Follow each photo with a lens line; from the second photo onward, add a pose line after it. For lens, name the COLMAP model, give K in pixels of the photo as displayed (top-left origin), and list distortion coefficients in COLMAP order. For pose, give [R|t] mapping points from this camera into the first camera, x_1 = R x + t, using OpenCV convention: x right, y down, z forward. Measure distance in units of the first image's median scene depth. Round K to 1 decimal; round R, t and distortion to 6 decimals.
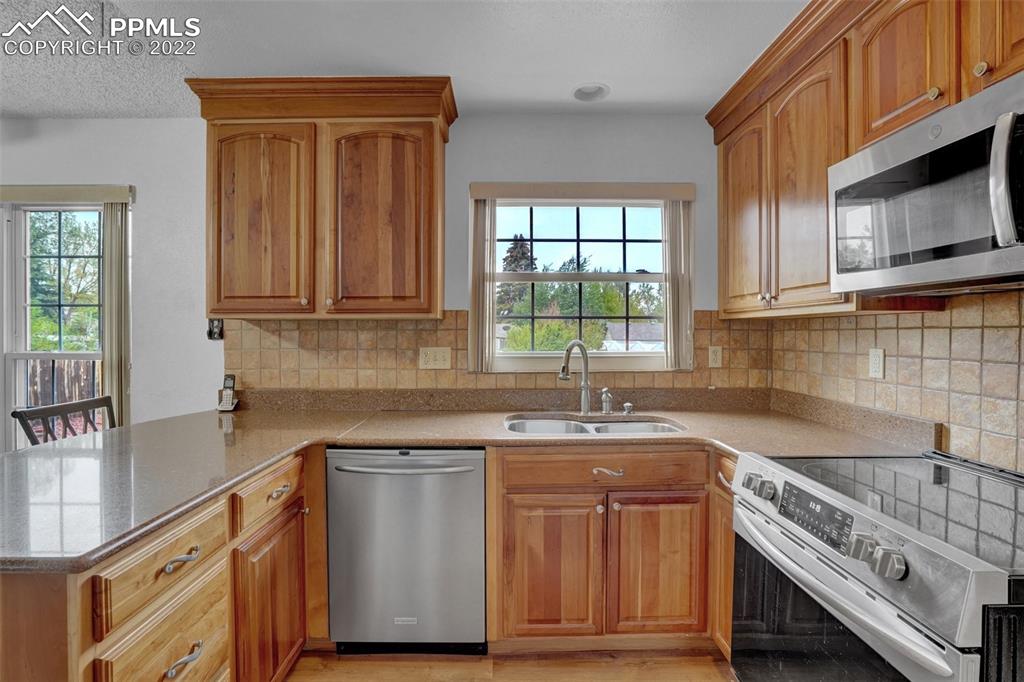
lens RADIAL K [[480.0, 0, 505.8], [0, 480.0, 336.0], [0, 0, 1]] dist [-0.051291, 0.017283]
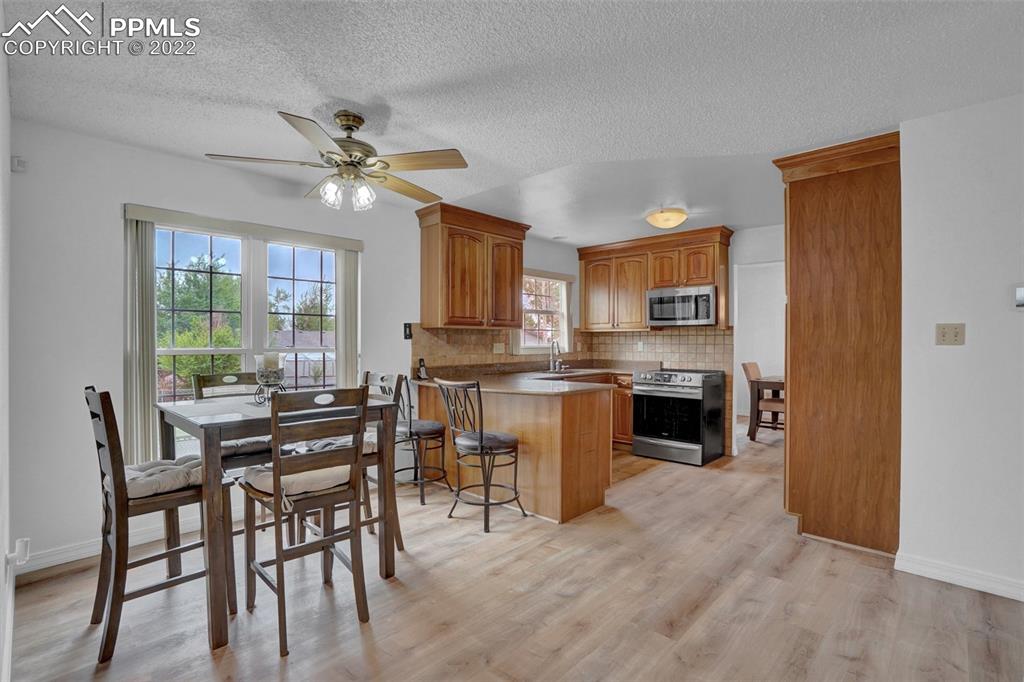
lens RADIAL K [[480.0, 0, 512.0], [0, 480.0, 341.9], [0, 0, 1]] dist [-0.051291, 0.017283]
pose [[0.692556, -0.000413, 0.721364, -1.758045], [0.003811, 0.999988, -0.003086, 0.027215], [-0.721354, 0.004886, 0.692550, -0.519864]]
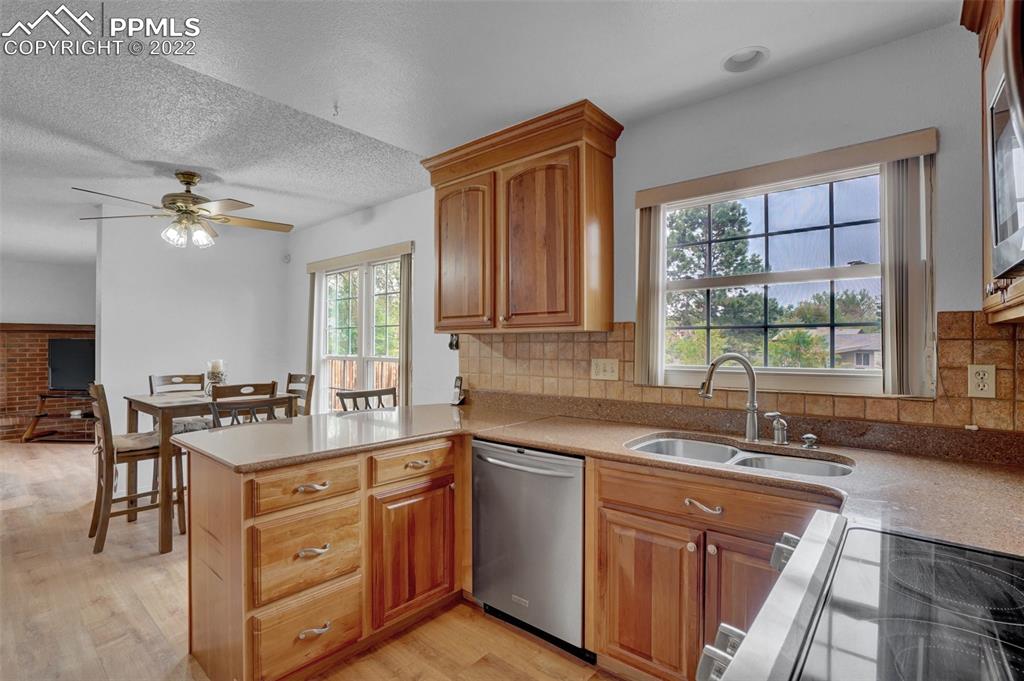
lens RADIAL K [[480.0, 0, 506.7], [0, 480.0, 342.2], [0, 0, 1]] dist [-0.051291, 0.017283]
pose [[0.757538, -0.002755, -0.652785, 0.398917], [-0.004309, 0.999948, -0.009221, -0.001353], [0.652777, 0.009798, 0.757487, 0.093771]]
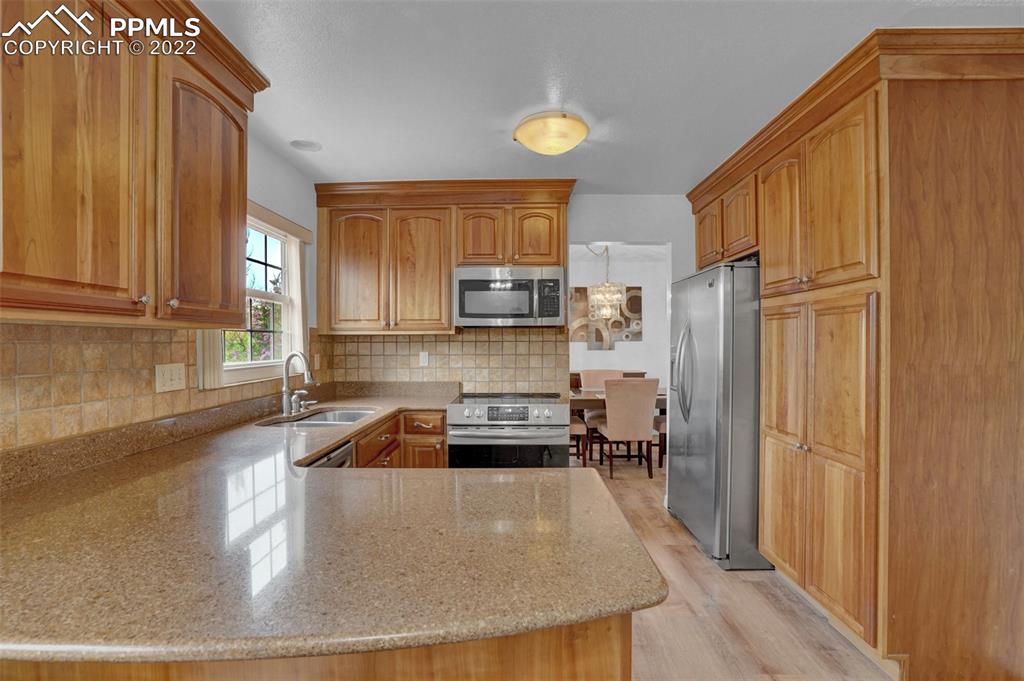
lens RADIAL K [[480.0, 0, 508.0], [0, 480.0, 345.4], [0, 0, 1]] dist [-0.051291, 0.017283]
pose [[0.028593, -0.006368, 0.999571, -1.003479], [0.009448, 0.999937, 0.006100, -0.007231], [-0.999546, 0.009270, 0.028652, 0.454311]]
